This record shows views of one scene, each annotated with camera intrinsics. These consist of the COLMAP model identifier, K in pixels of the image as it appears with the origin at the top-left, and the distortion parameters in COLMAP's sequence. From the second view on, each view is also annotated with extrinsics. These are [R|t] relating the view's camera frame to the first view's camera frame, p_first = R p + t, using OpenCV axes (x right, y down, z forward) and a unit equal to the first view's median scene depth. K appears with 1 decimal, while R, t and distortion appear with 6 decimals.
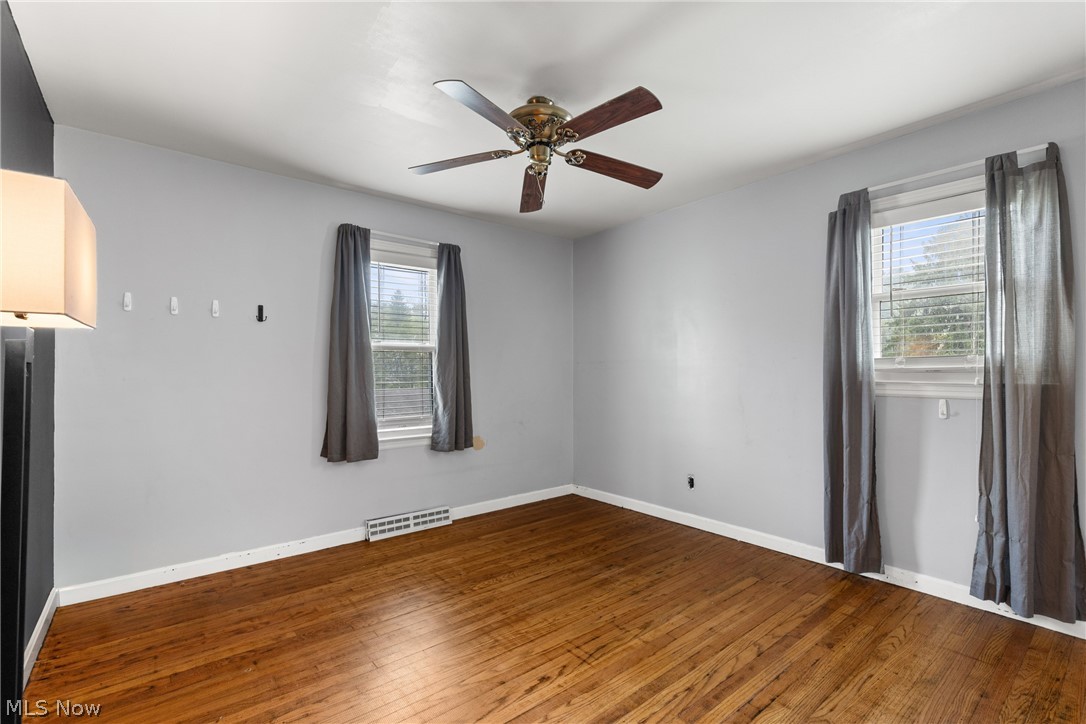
lens RADIAL K [[499.2, 0, 543.3], [0, 499.2, 367.2], [0, 0, 1]] dist [-0.004737, 0.000047]
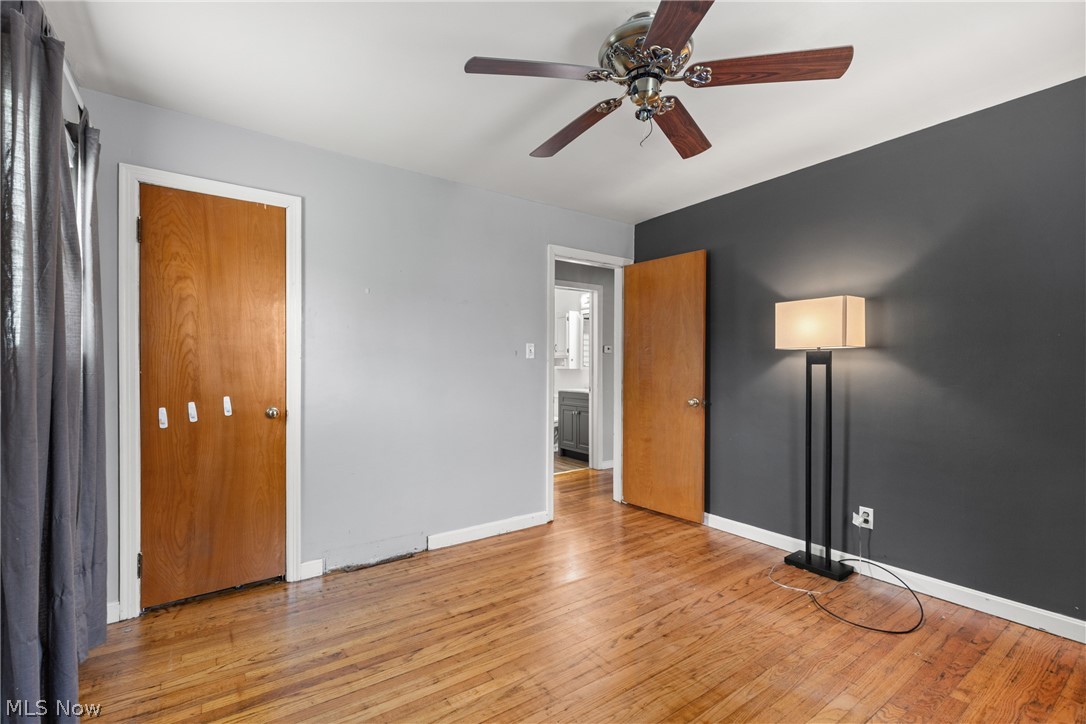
lens RADIAL K [[499.2, 0, 543.5], [0, 499.2, 365.7], [0, 0, 1]] dist [-0.004737, 0.000047]
pose [[-0.998172, 0.003993, 0.060302, 0.115943], [0.003277, 0.999923, -0.011970, 0.013962], [-0.060345, -0.011750, -0.998108, 1.962367]]
